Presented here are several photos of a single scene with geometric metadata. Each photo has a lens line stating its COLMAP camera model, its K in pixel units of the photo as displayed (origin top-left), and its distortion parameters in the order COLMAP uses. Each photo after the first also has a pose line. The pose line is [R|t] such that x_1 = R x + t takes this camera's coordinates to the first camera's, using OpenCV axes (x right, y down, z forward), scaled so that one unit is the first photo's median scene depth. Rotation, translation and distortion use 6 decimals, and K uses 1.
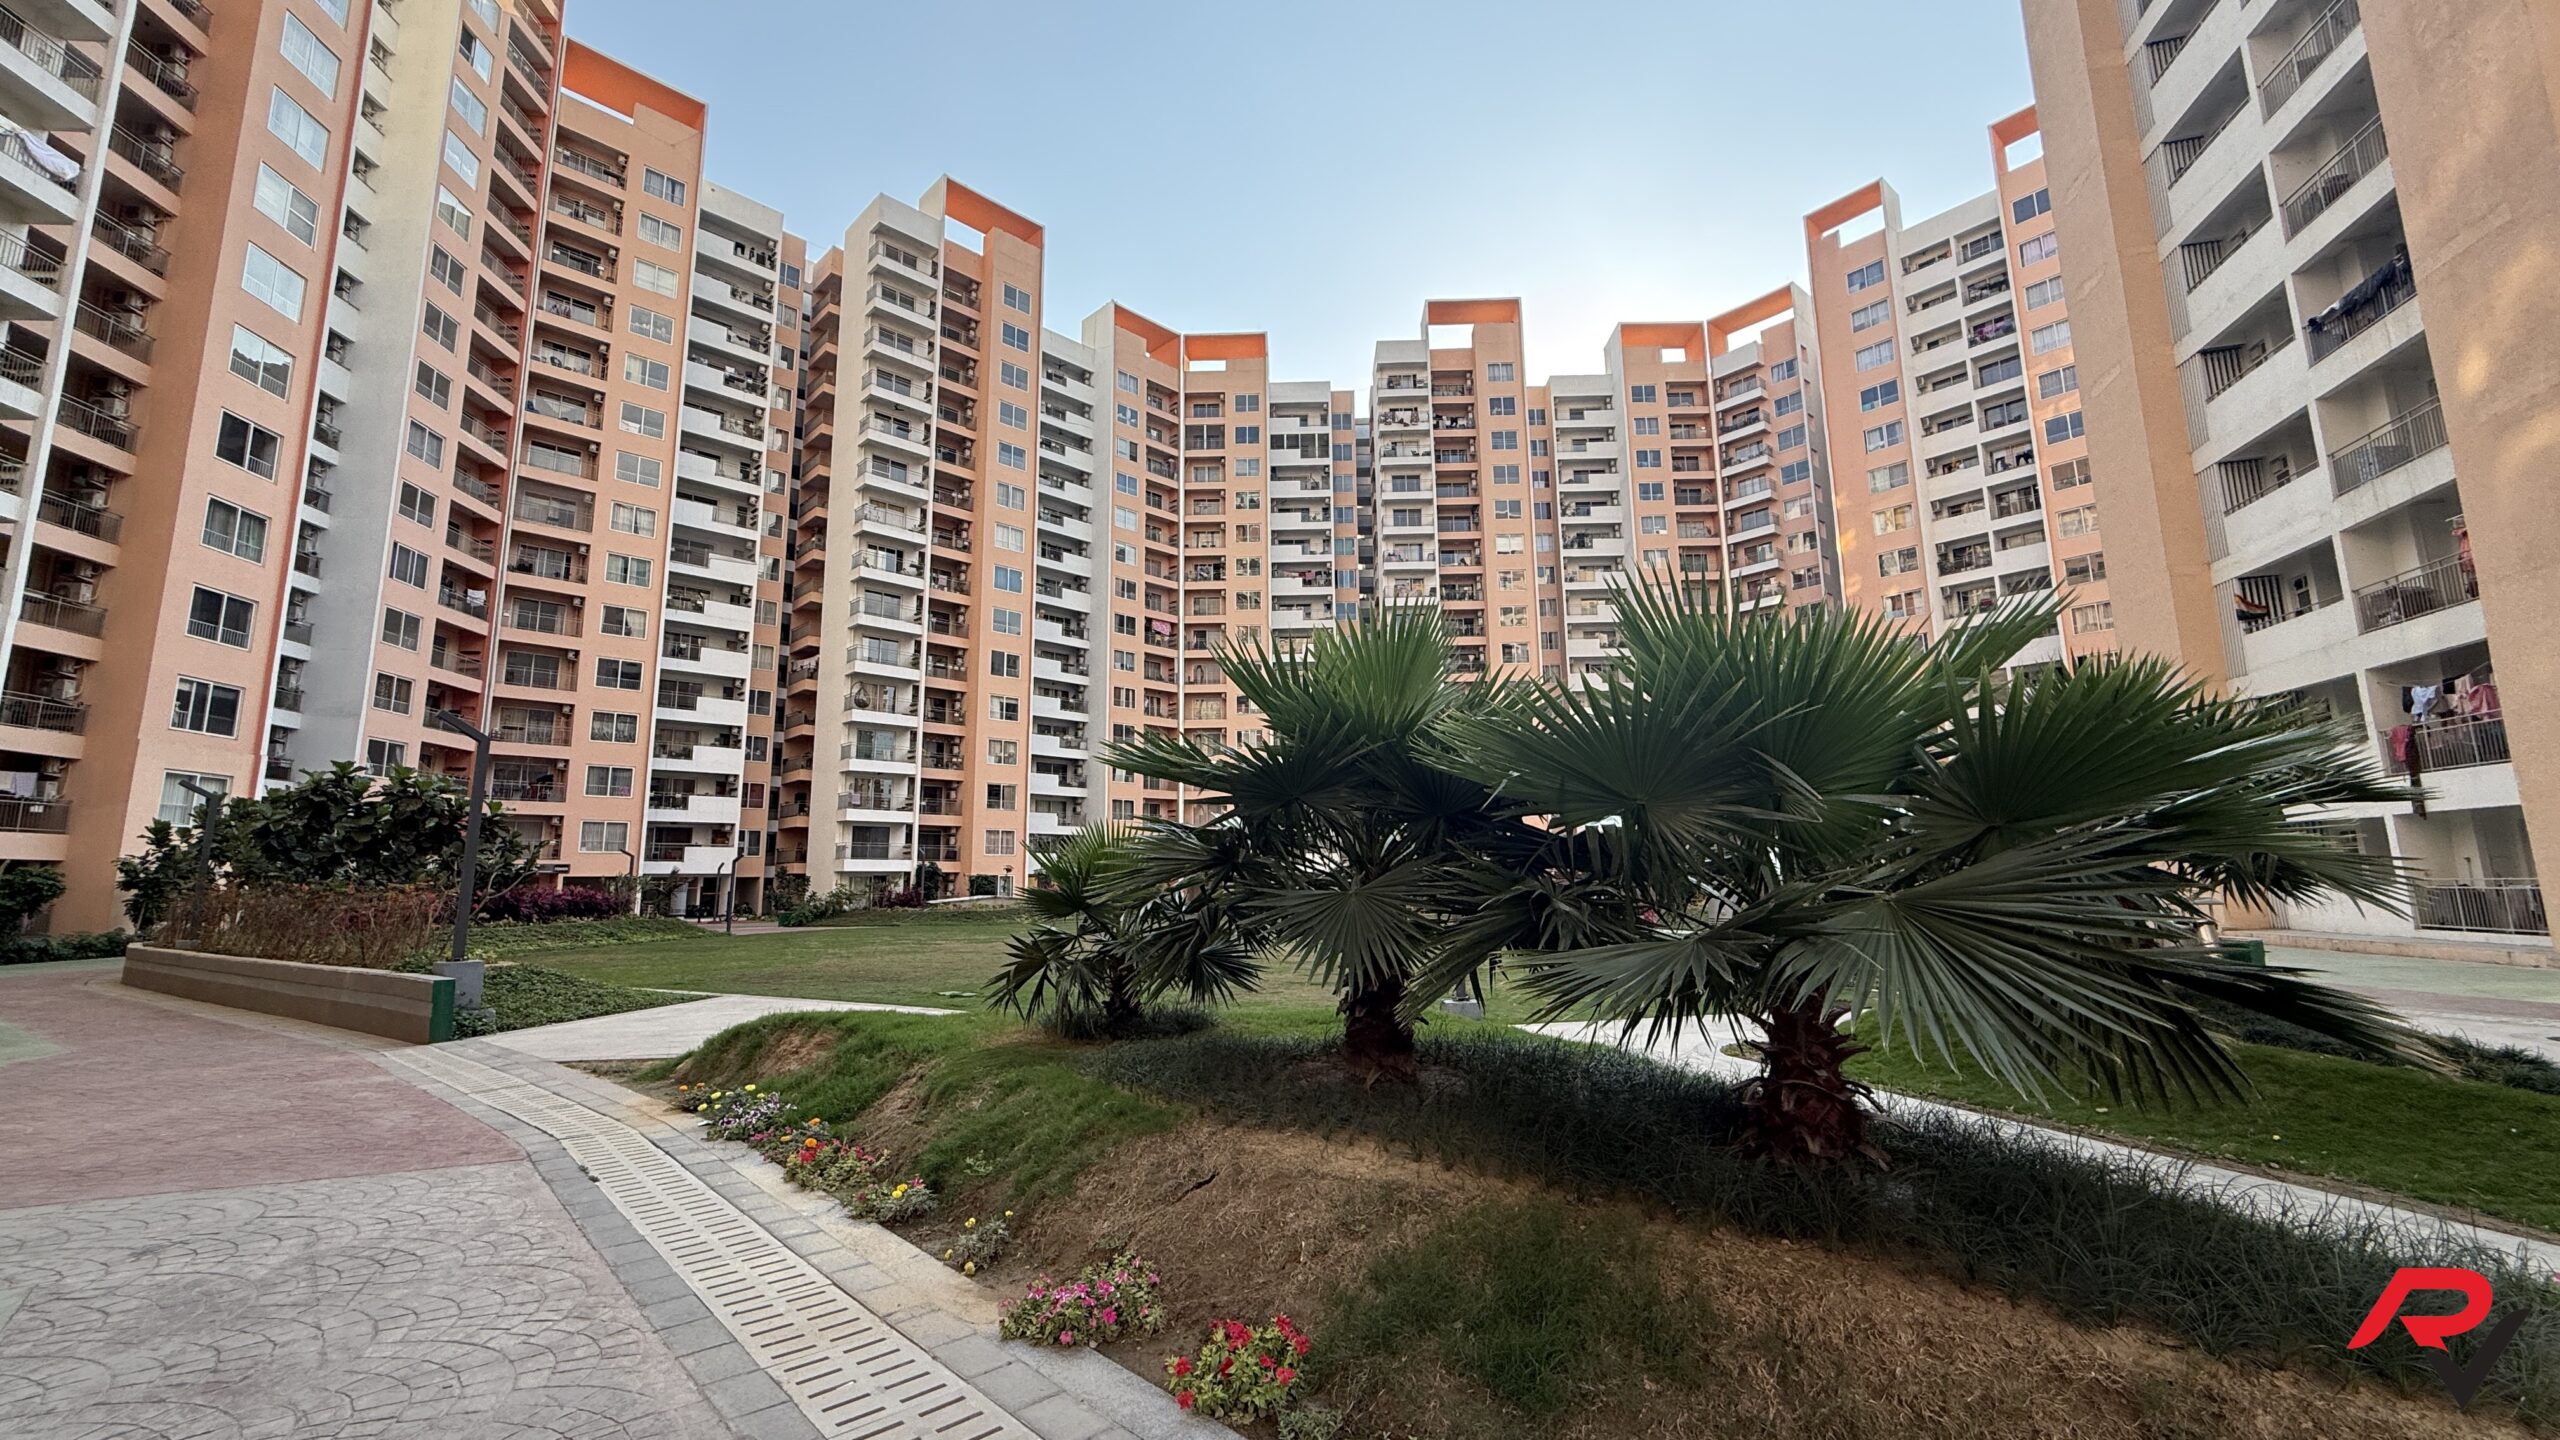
lens RADIAL K [[1006.8, 0, 1286.4], [0, 1006.8, 726.3], [0, 0, 1]] dist [-0.001577, -0.000270]
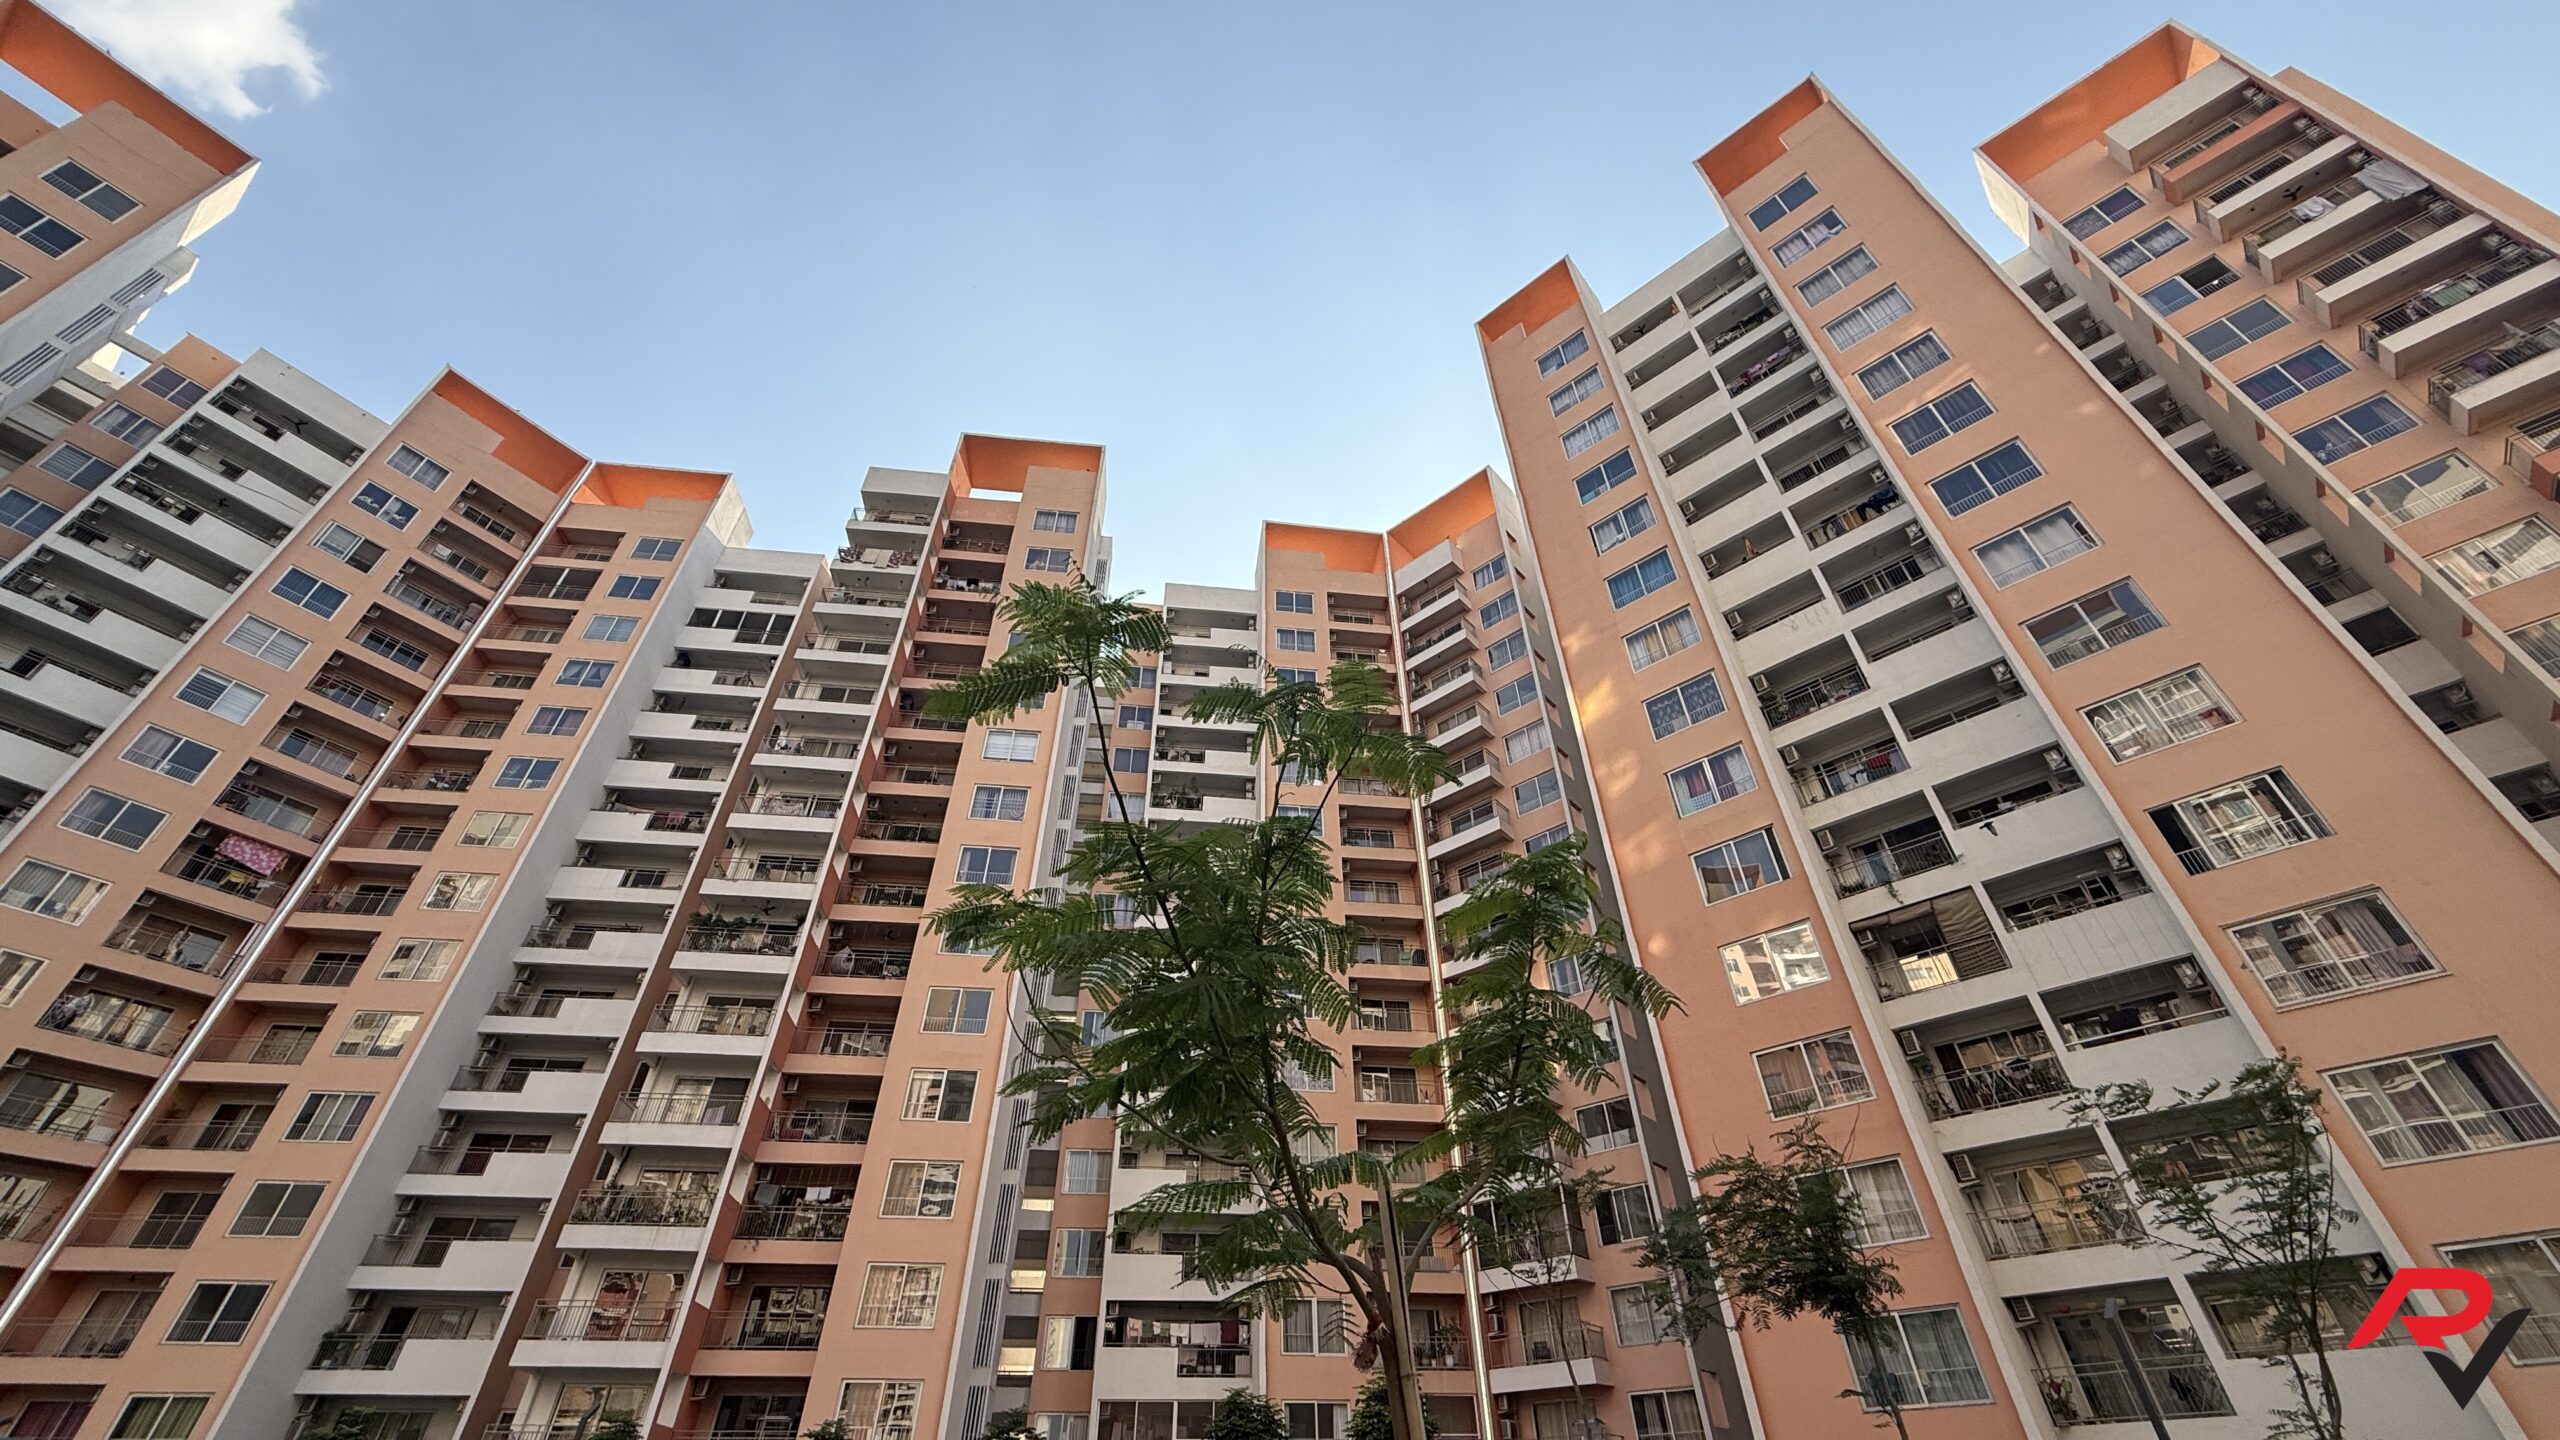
lens RADIAL K [[1006.8, 0, 1286.4], [0, 1006.8, 726.3], [0, 0, 1]] dist [-0.001577, -0.000270]
pose [[0.988711, 0.095489, 0.115468, 0.299209], [-0.023939, 0.861397, -0.507368, 0.077729], [-0.147912, 0.498876, 0.853958, 0.509317]]
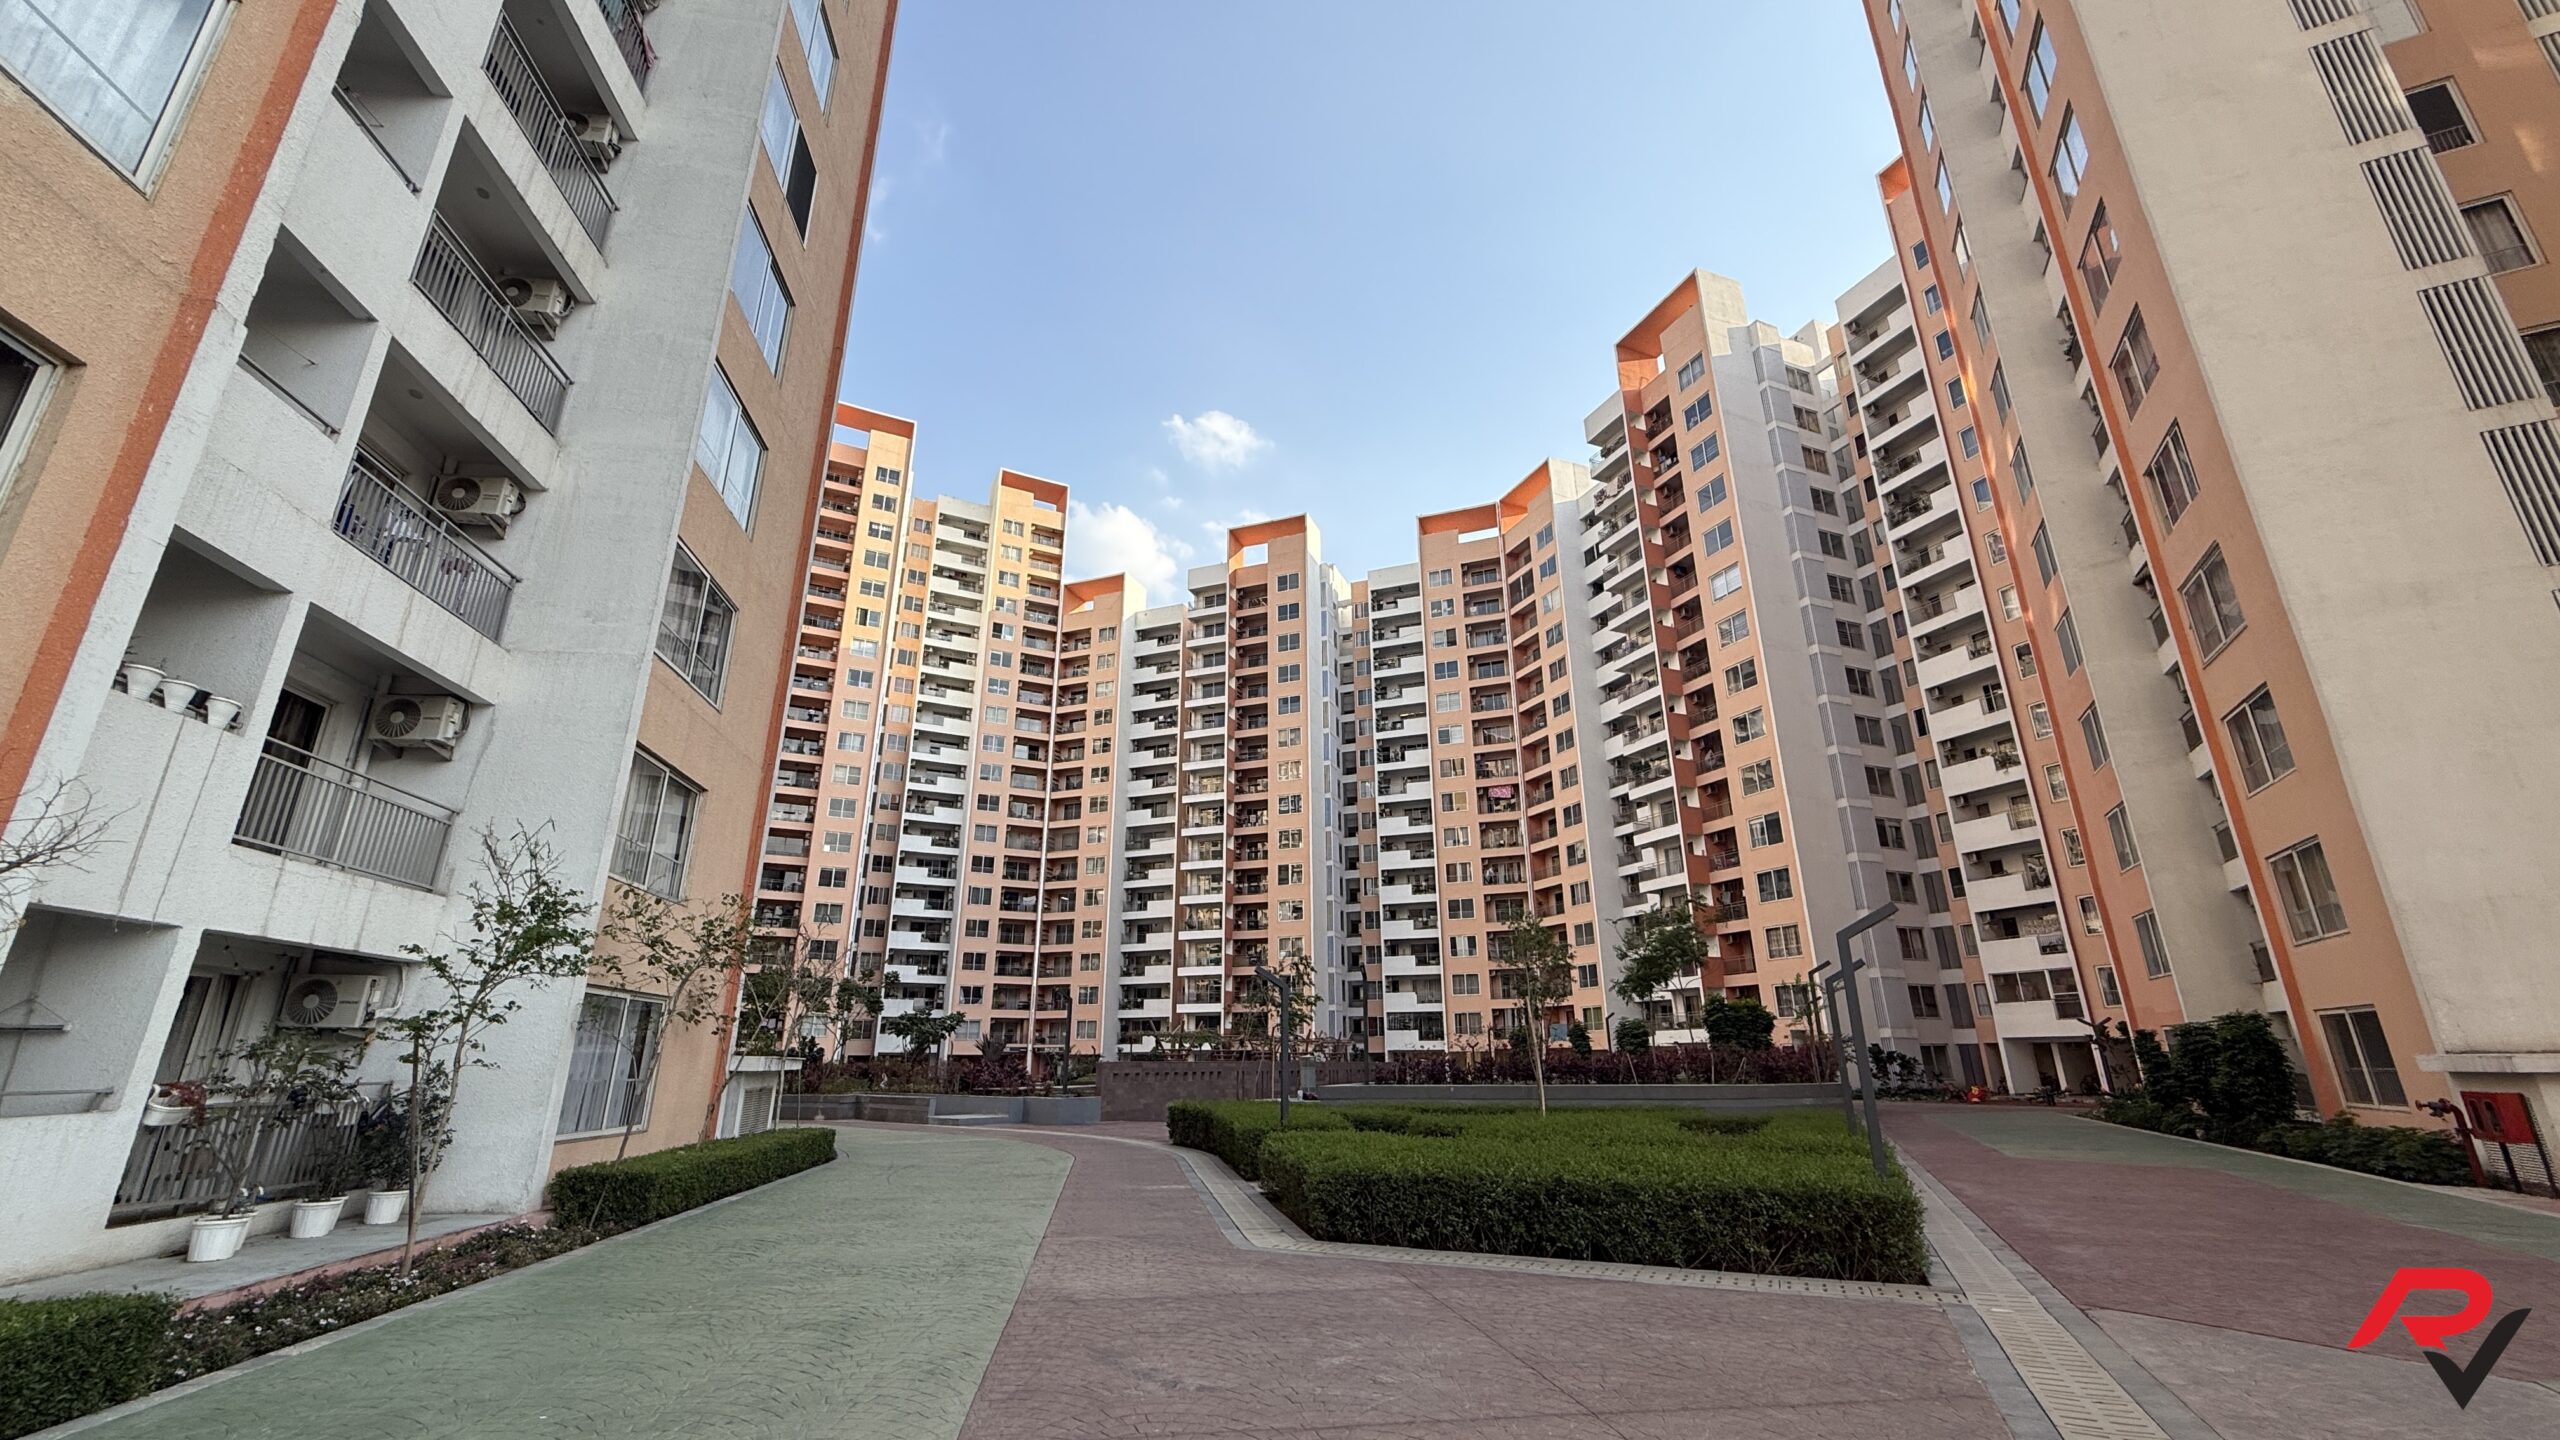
lens RADIAL K [[1006.8, 0, 1286.4], [0, 1006.8, 726.3], [0, 0, 1]] dist [-0.001577, -0.000270]
pose [[0.415138, -0.281456, -0.865126, 0.683321], [0.144418, 0.959270, -0.242784, 0.051779], [0.898223, -0.024151, 0.438877, 0.380784]]
